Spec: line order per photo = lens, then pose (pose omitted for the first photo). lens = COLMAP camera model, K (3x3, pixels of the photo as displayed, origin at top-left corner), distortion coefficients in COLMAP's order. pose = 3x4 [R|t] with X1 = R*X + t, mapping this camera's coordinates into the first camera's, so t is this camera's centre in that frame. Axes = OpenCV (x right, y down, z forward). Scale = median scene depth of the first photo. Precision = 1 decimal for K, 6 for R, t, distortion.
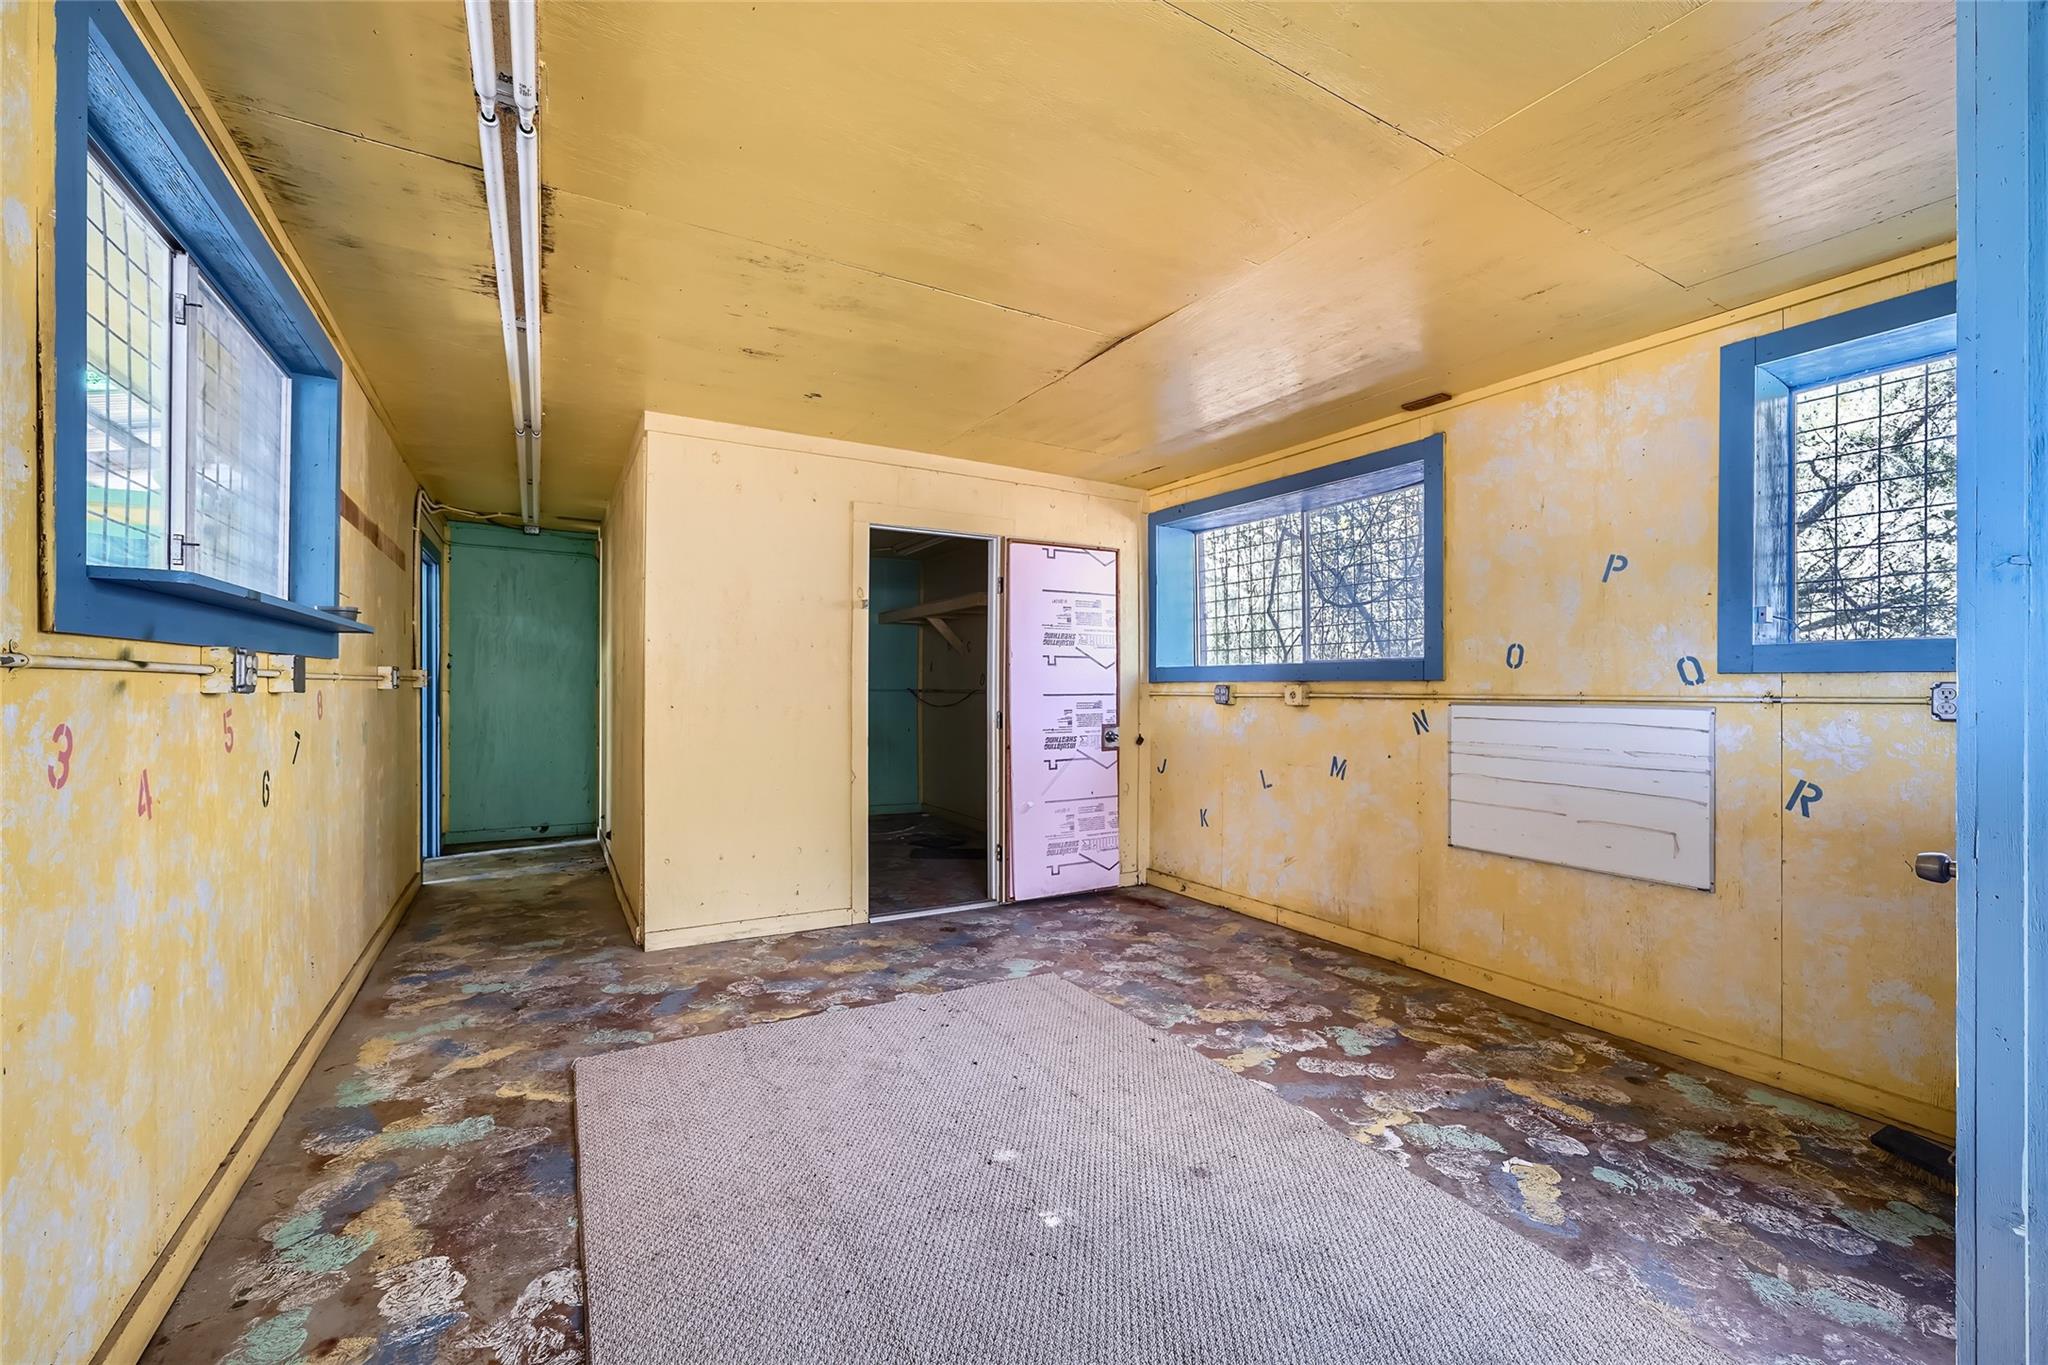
lens RADIAL K [[823.2, 0, 1020.9], [0, 823.2, 687.2], [0, 0, 1]] dist [-0.025352, 0.003526]
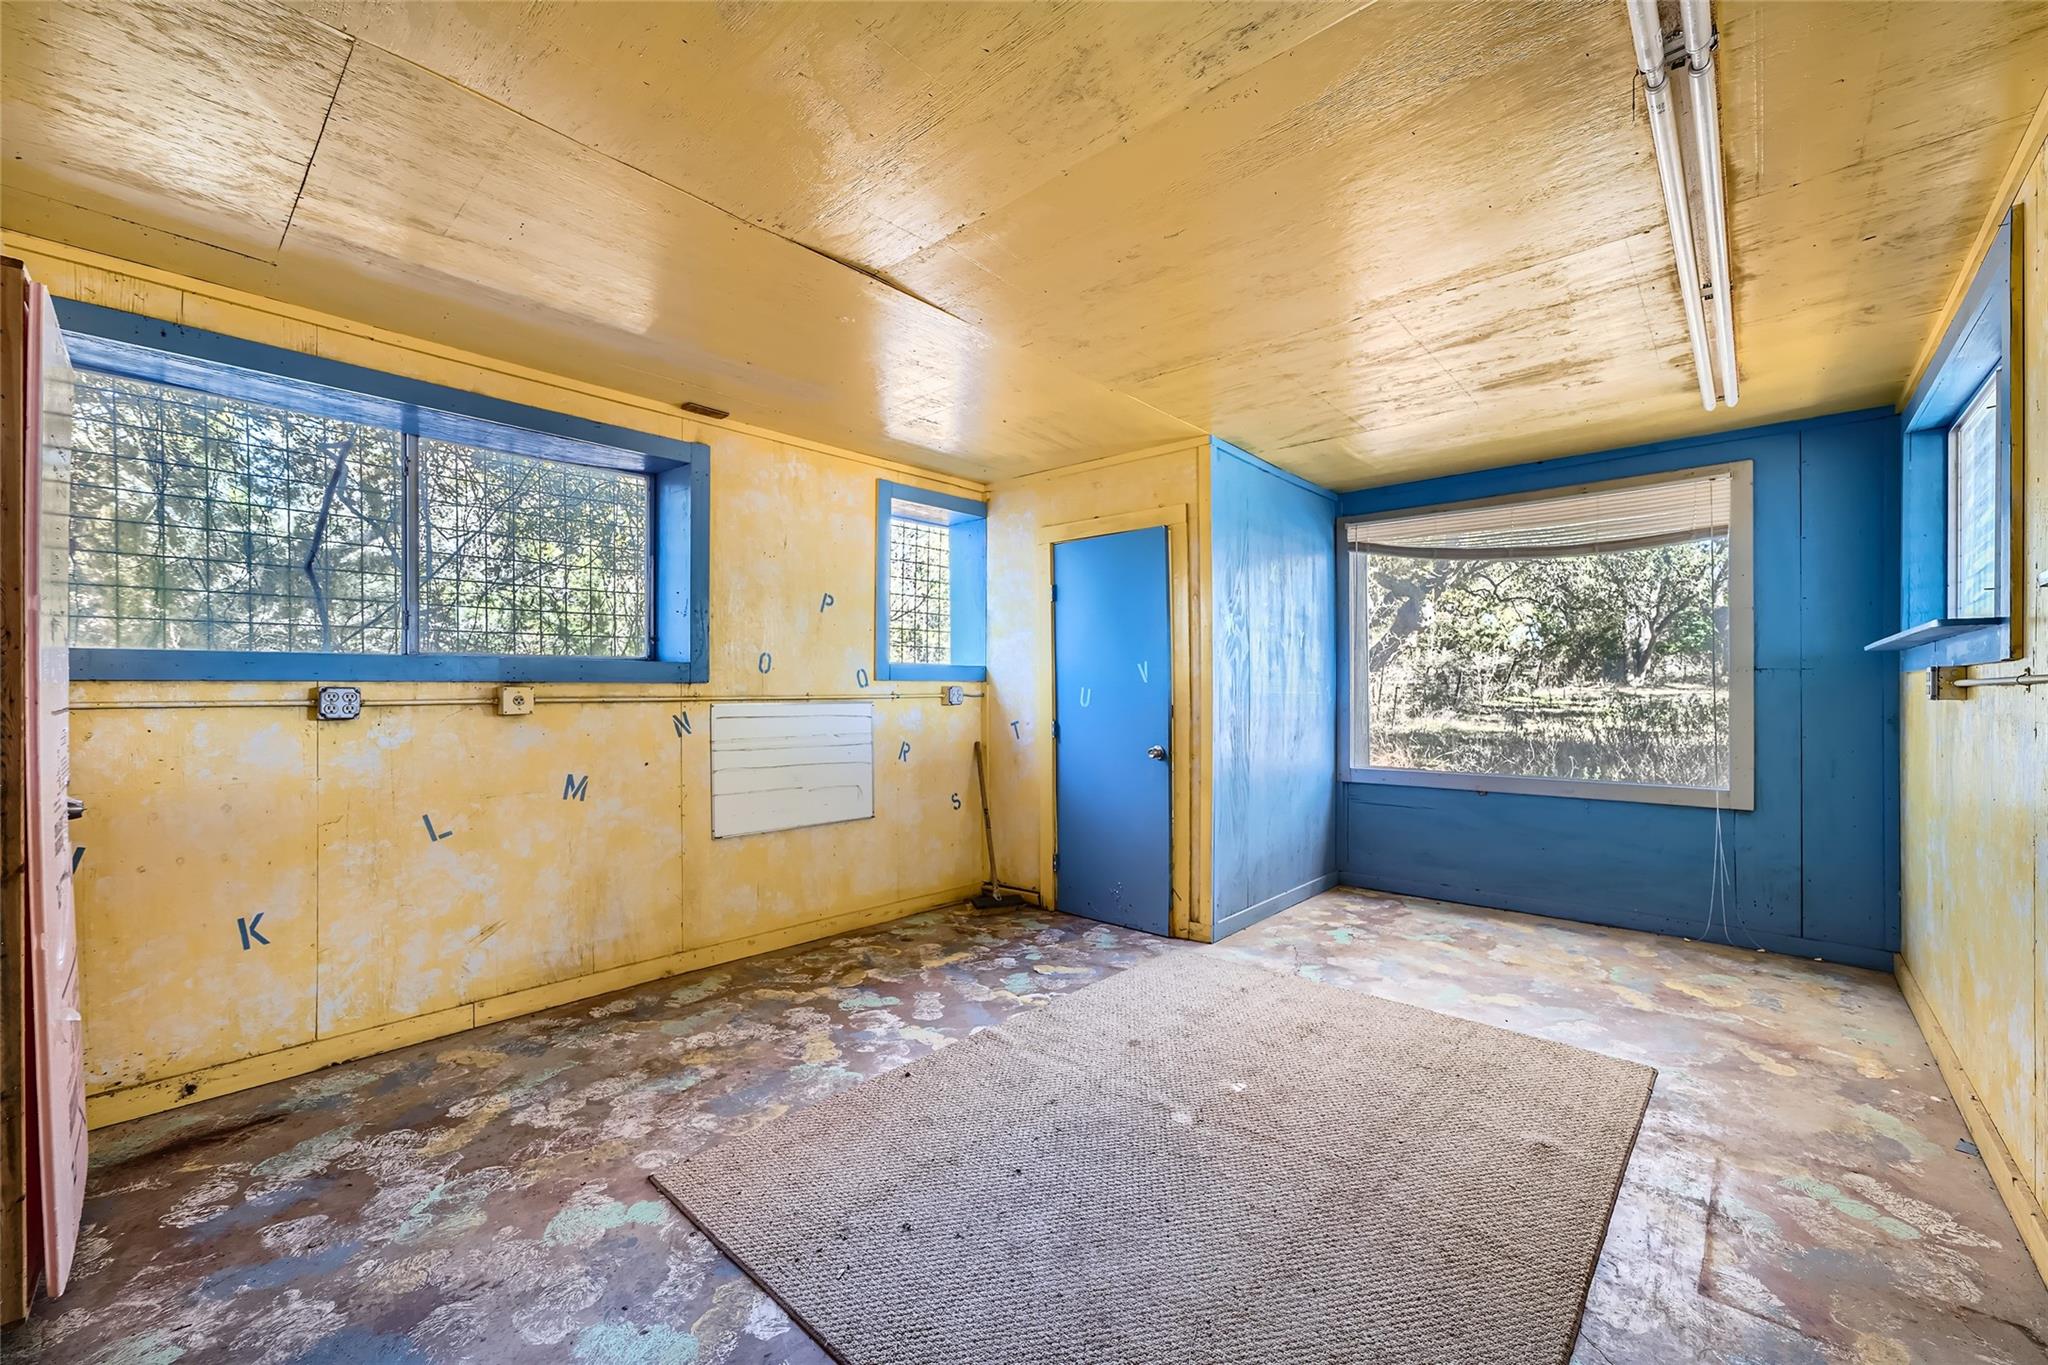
lens RADIAL K [[823.2, 0, 1026.3], [0, 823.2, 691.3], [0, 0, 1]] dist [-0.025352, 0.003526]
pose [[-0.309640, -0.006378, 0.950833, -0.650284], [-0.000075, 0.999978, 0.006683, -0.004762], [-0.950854, 0.001998, -0.309633, 1.005330]]
